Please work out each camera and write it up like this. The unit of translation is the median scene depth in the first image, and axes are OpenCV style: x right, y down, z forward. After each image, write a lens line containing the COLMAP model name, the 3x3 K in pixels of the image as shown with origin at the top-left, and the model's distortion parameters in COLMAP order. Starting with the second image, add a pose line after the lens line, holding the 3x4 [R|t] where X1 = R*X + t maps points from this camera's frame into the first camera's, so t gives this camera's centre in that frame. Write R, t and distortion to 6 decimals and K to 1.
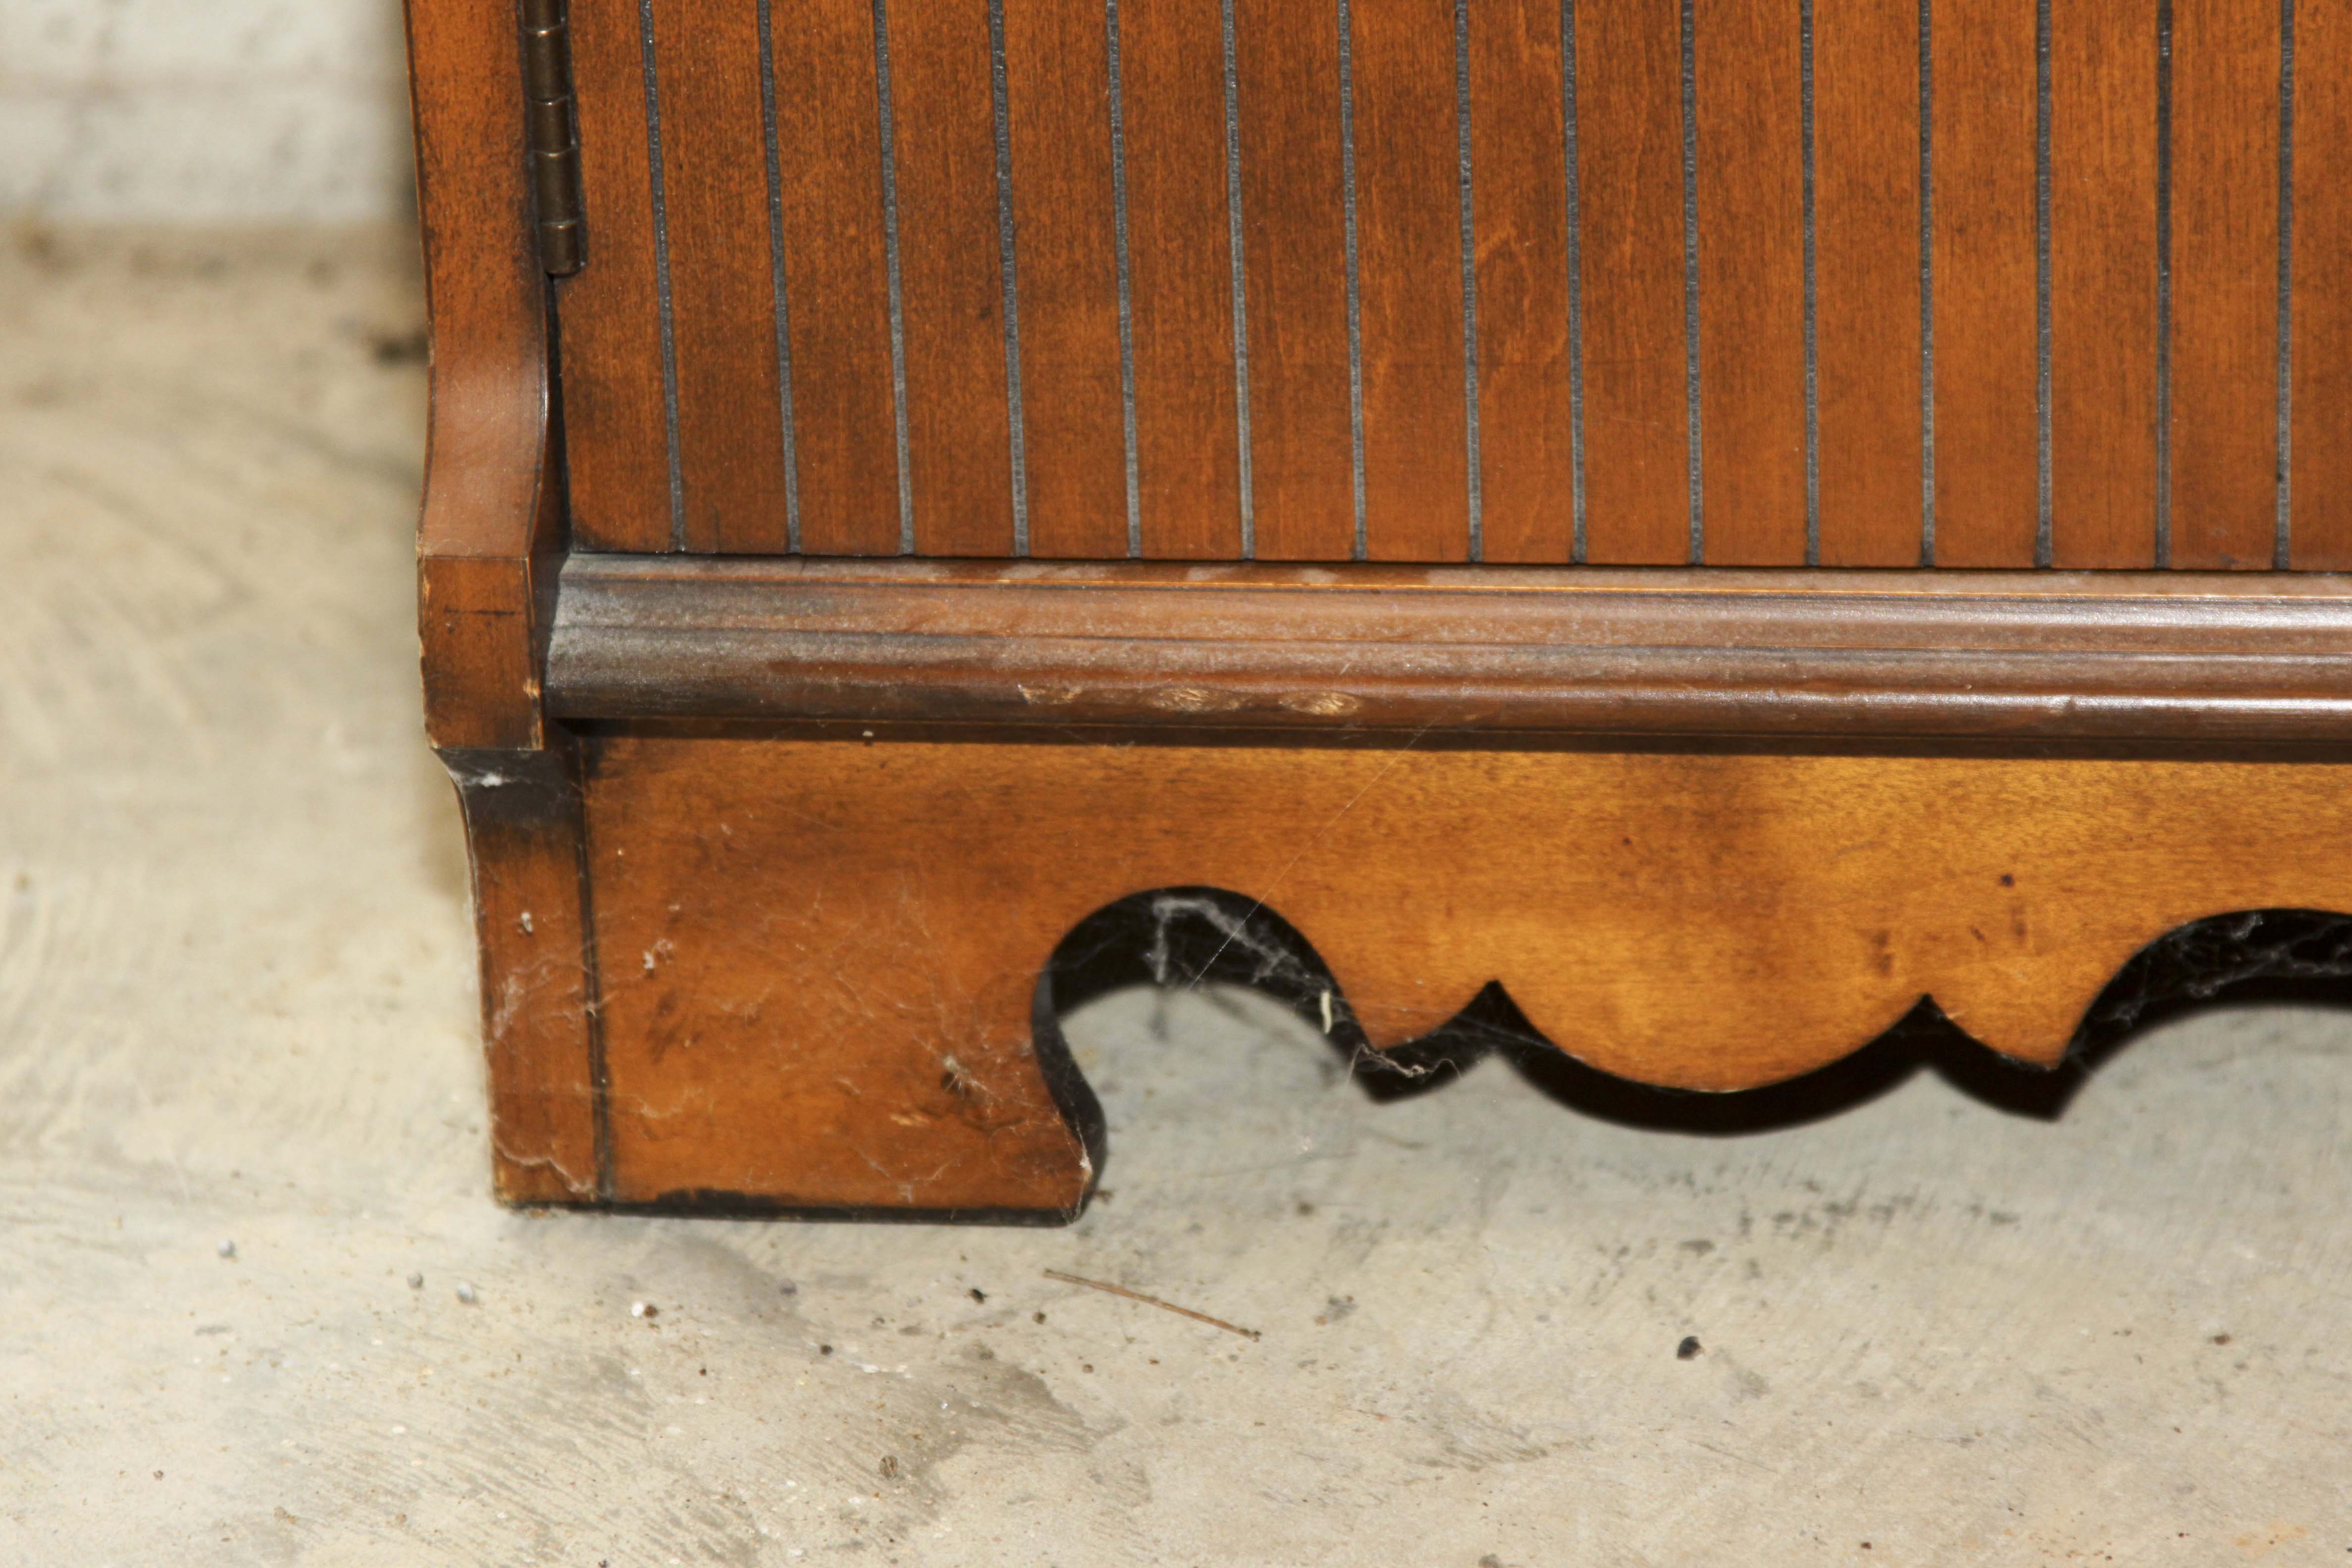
lens RADIAL K [[10156.4, 0, 1192.8], [0, 10156.4, 781.3], [0, 0, 1]] dist [0.542397, 1.215133]
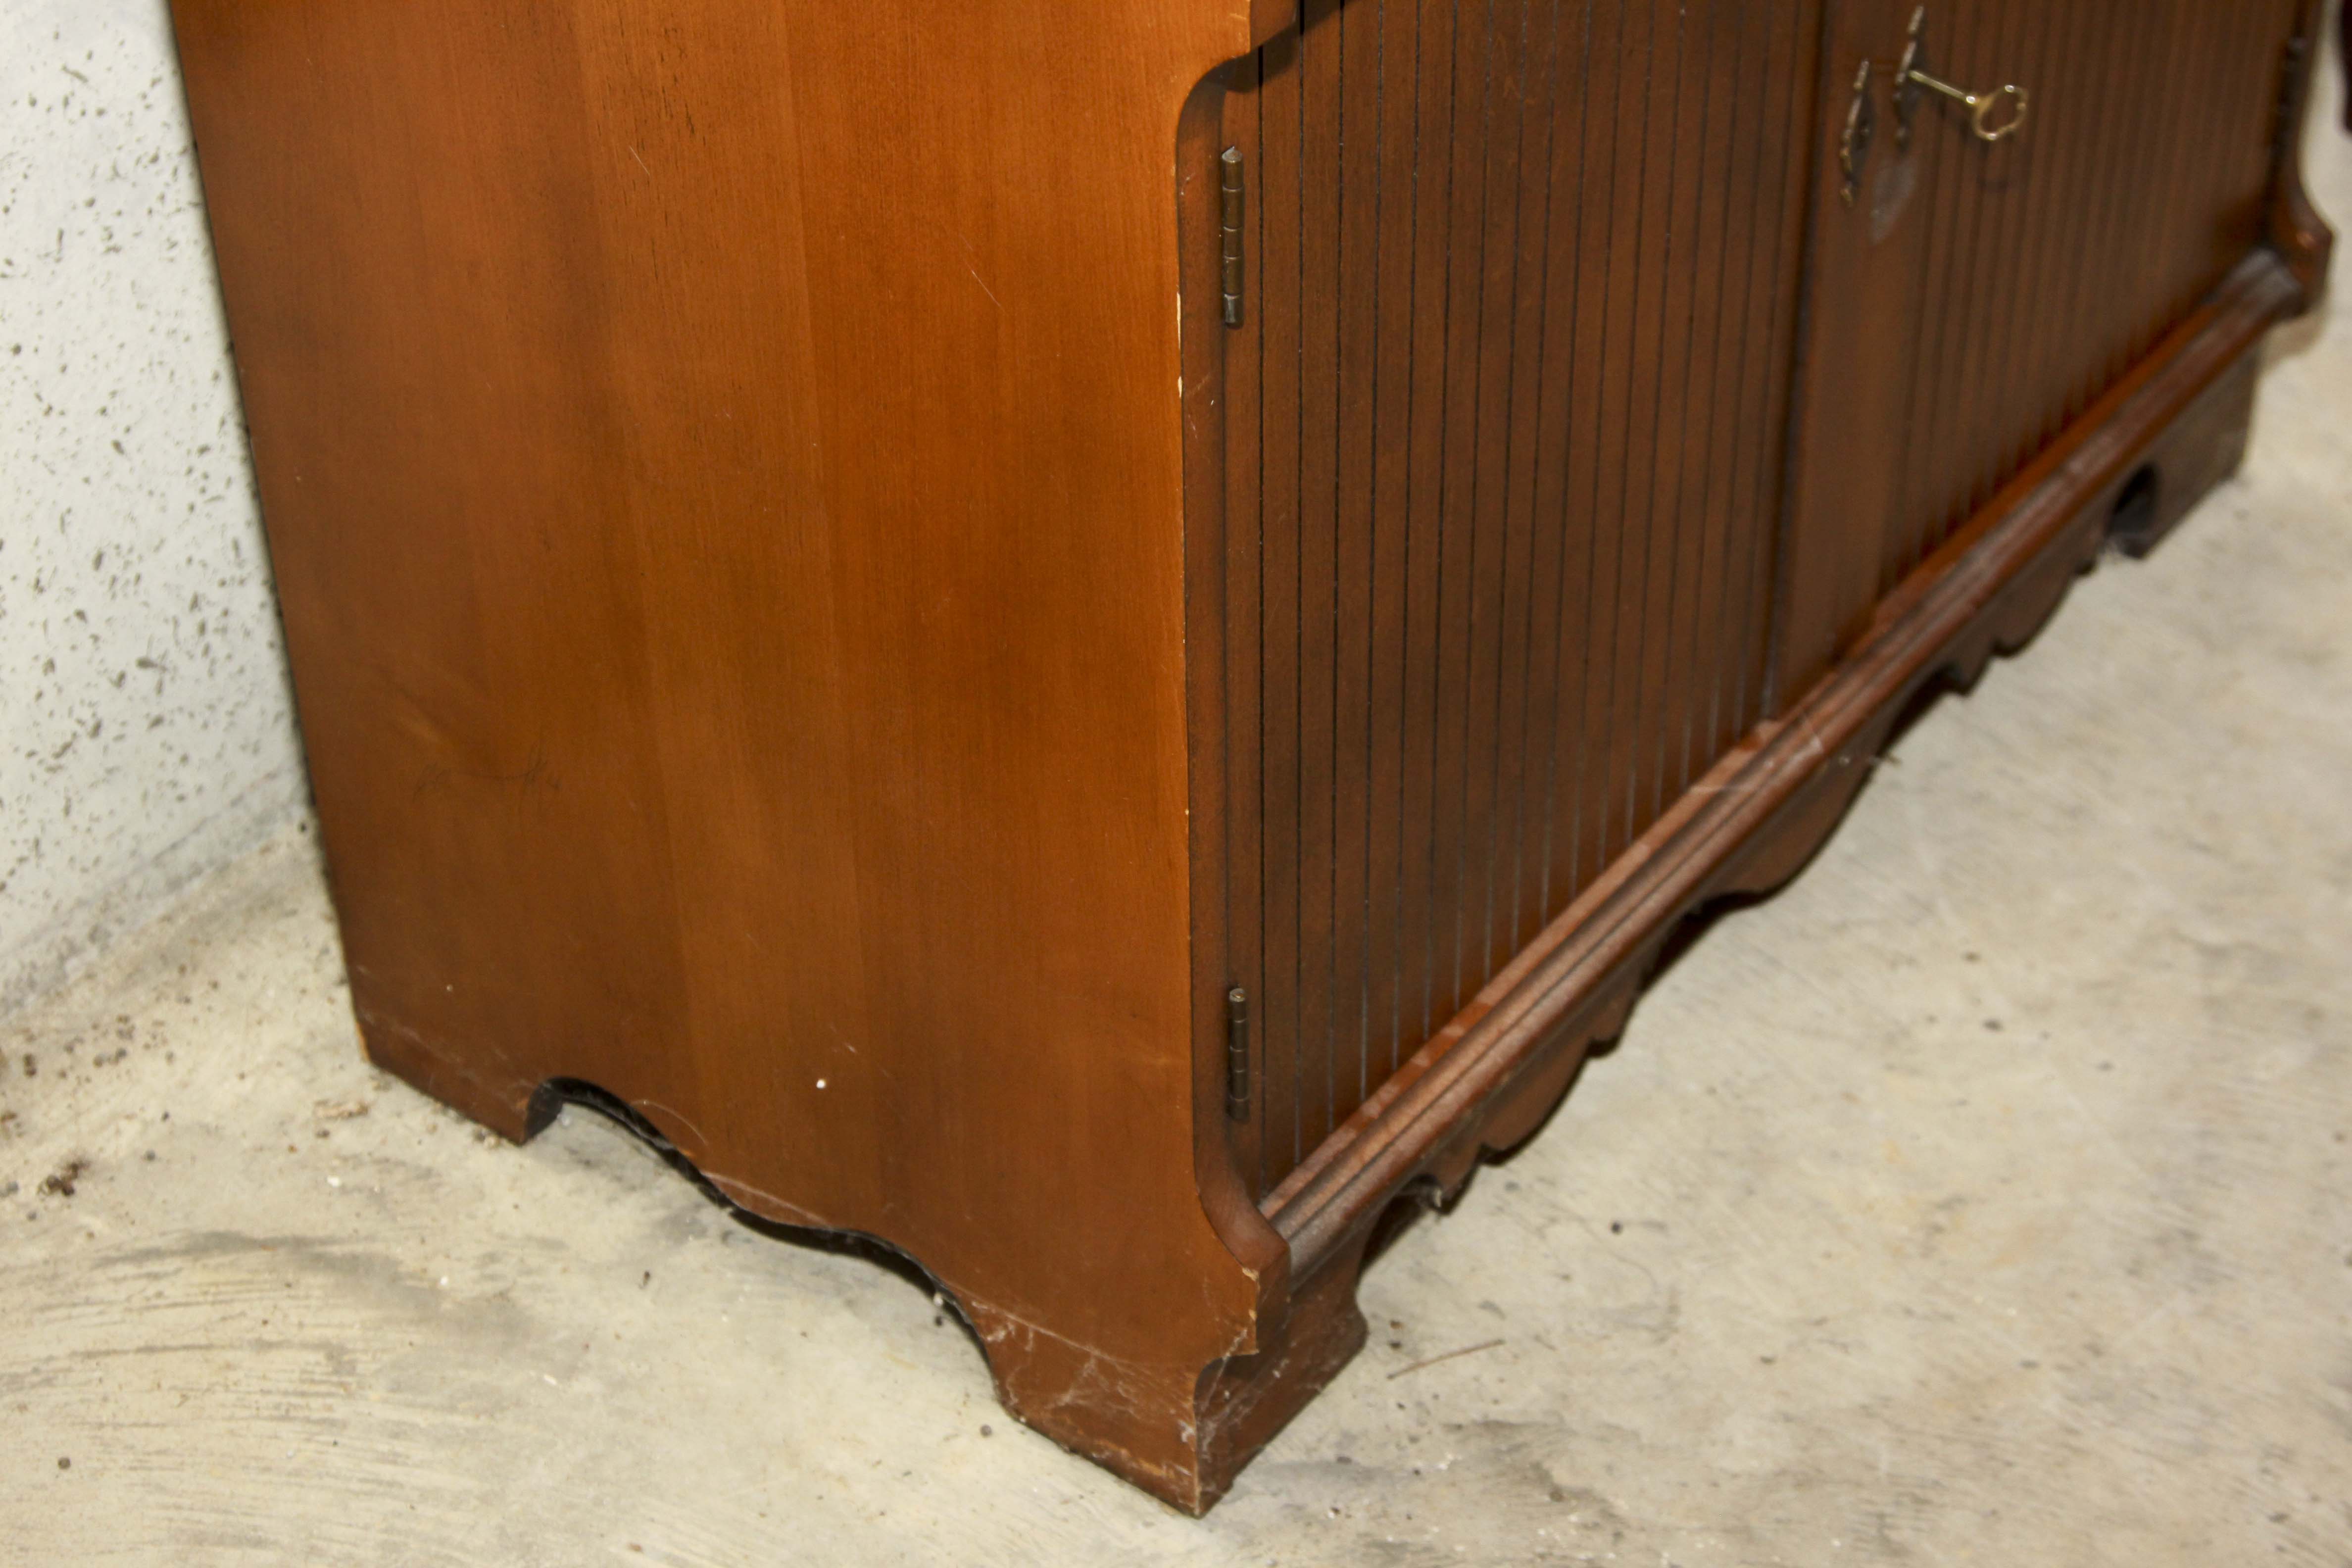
lens RADIAL K [[4202.3, 0, 1200.1], [0, 4202.3, 779.6], [0, 0, 1]] dist [0.050156, 0.075316]
pose [[0.478416, -0.509816, 0.714986, -0.601907], [0.314715, 0.859669, 0.402397, -0.427050], [-0.819800, 0.032504, 0.571726, 0.545596]]
